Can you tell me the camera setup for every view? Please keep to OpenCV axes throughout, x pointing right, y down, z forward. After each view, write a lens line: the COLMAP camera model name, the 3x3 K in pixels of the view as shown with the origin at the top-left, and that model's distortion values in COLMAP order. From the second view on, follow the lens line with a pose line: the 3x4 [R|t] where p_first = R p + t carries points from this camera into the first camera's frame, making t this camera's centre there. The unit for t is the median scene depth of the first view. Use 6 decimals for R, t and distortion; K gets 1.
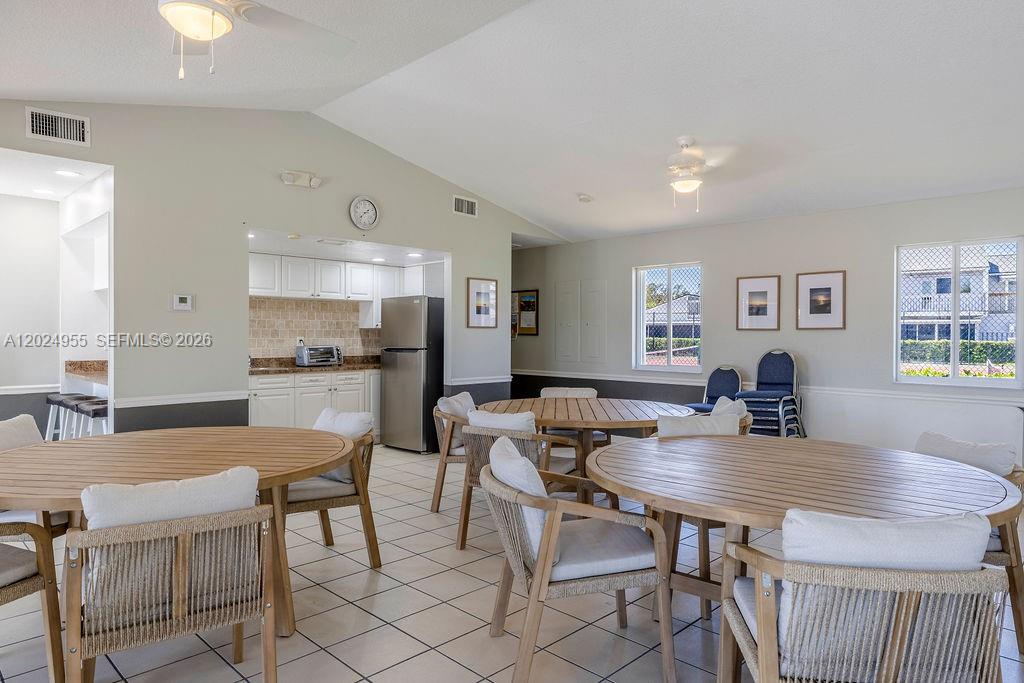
lens RADIAL K [[640.5, 0, 512.2], [0, 640.5, 337.6], [0, 0, 1]] dist [-0.000242, -0.000023]
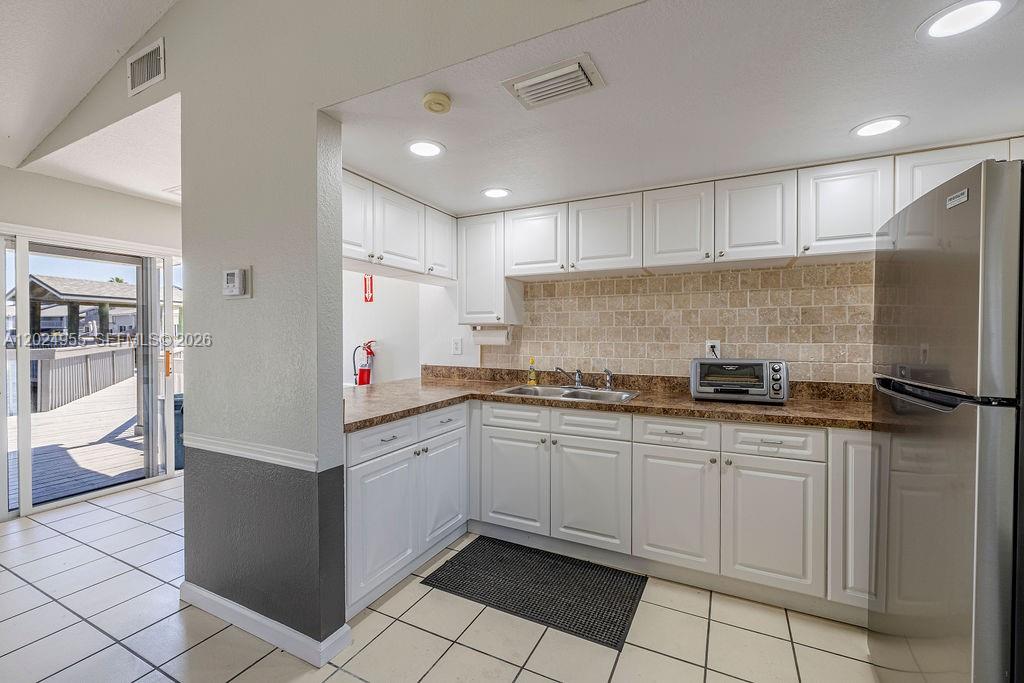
lens RADIAL K [[432.5, 0, 515.9], [0, 432.5, 339.4], [0, 0, 1]] dist [-0.000828, -0.000939]
pose [[0.317807, 0.008397, -0.948118, -0.043307], [0.002237, 0.999951, 0.009606, -0.005637], [0.948153, -0.005174, 0.317773, 0.742340]]
